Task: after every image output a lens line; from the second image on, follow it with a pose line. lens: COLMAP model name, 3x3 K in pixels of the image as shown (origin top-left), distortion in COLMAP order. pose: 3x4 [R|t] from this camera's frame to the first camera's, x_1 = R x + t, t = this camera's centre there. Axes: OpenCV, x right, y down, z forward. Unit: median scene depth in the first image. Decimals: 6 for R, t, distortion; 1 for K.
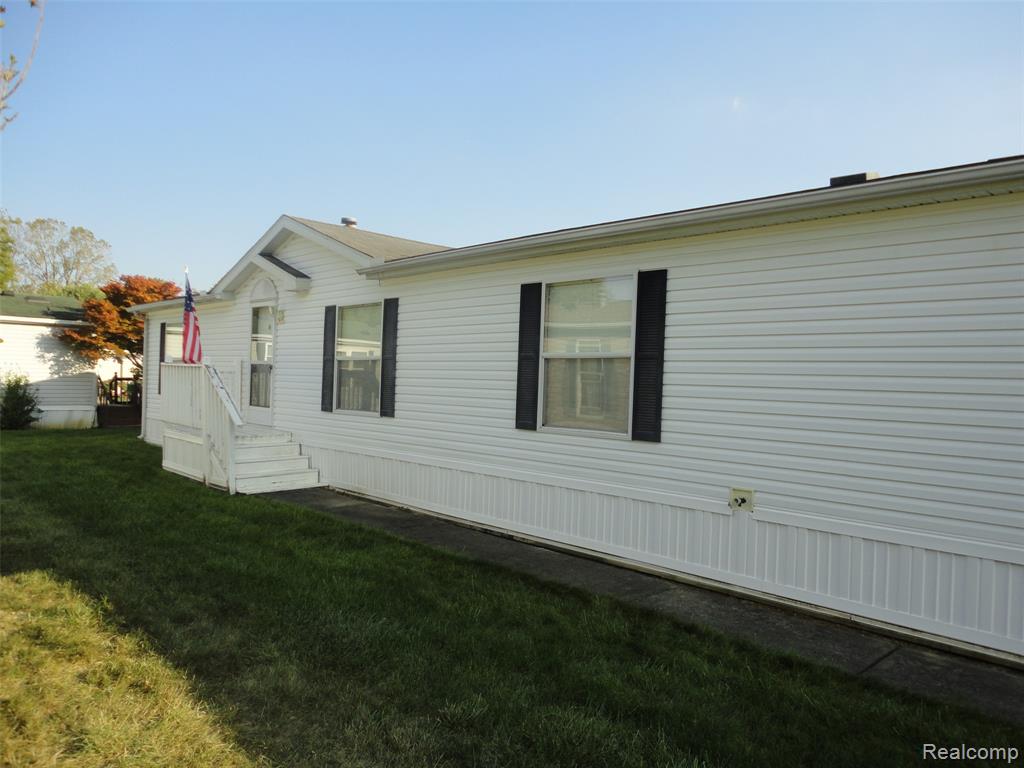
lens RADIAL K [[747.3, 0, 512.0], [0, 747.3, 384.0], [0, 0, 1]] dist [-0.007683, 0.003070]
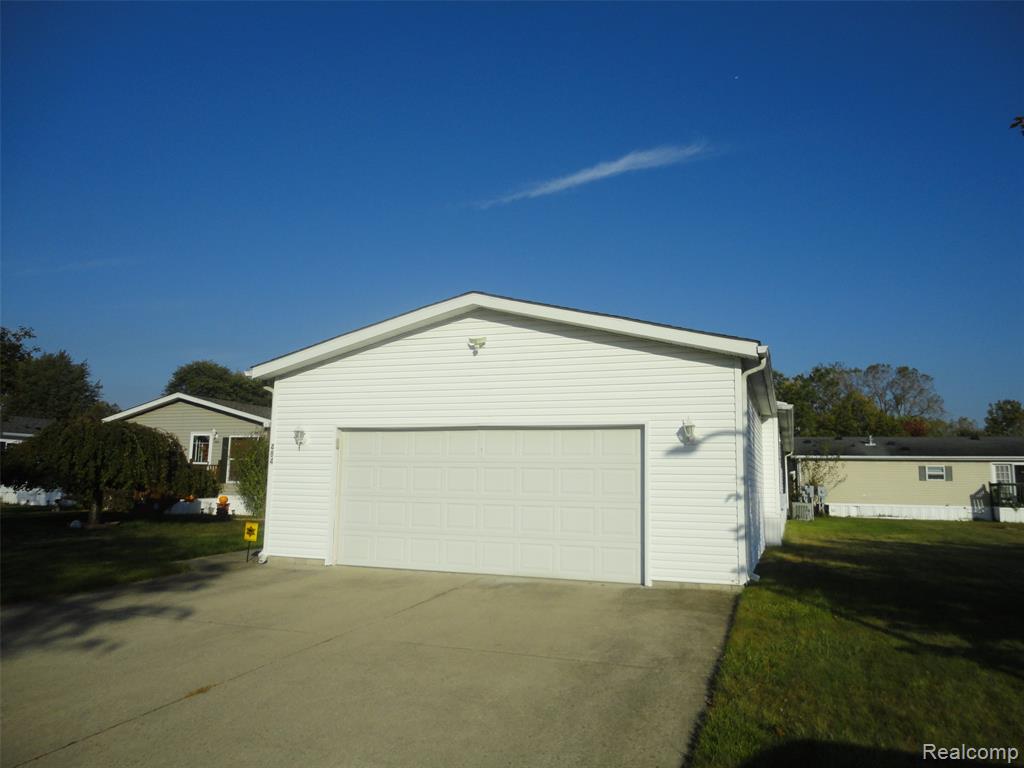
lens RADIAL K [[747.3, 0, 512.0], [0, 747.3, 384.0], [0, 0, 1]] dist [-0.007683, 0.003070]
pose [[0.430509, -0.150479, -0.889954, 1.106647], [-0.002626, 0.985791, -0.167954, 0.062171], [0.902582, 0.074643, 0.423997, -0.143554]]
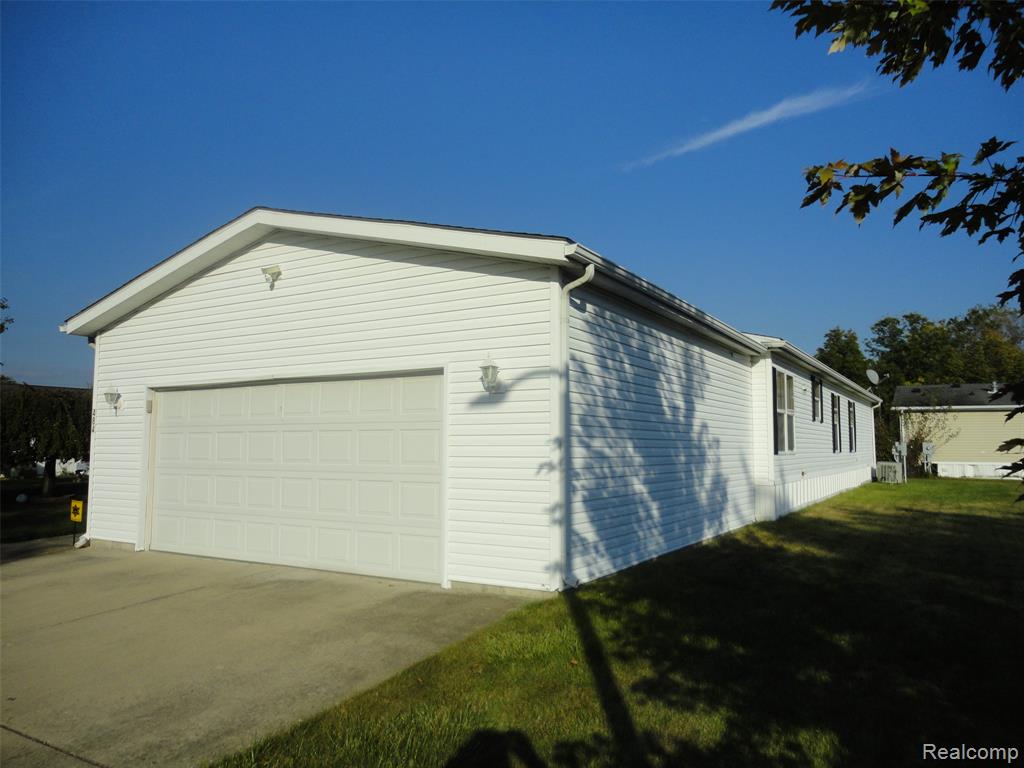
lens RADIAL K [[744.9, 0, 507.4], [0, 744.9, 381.1], [0, 0, 1]] dist [-0.000077, -0.001123]
pose [[0.255148, -0.121187, -0.959277, 1.050213], [0.009660, 0.992384, -0.122800, 0.055849], [0.966854, 0.022066, 0.254375, 0.091703]]
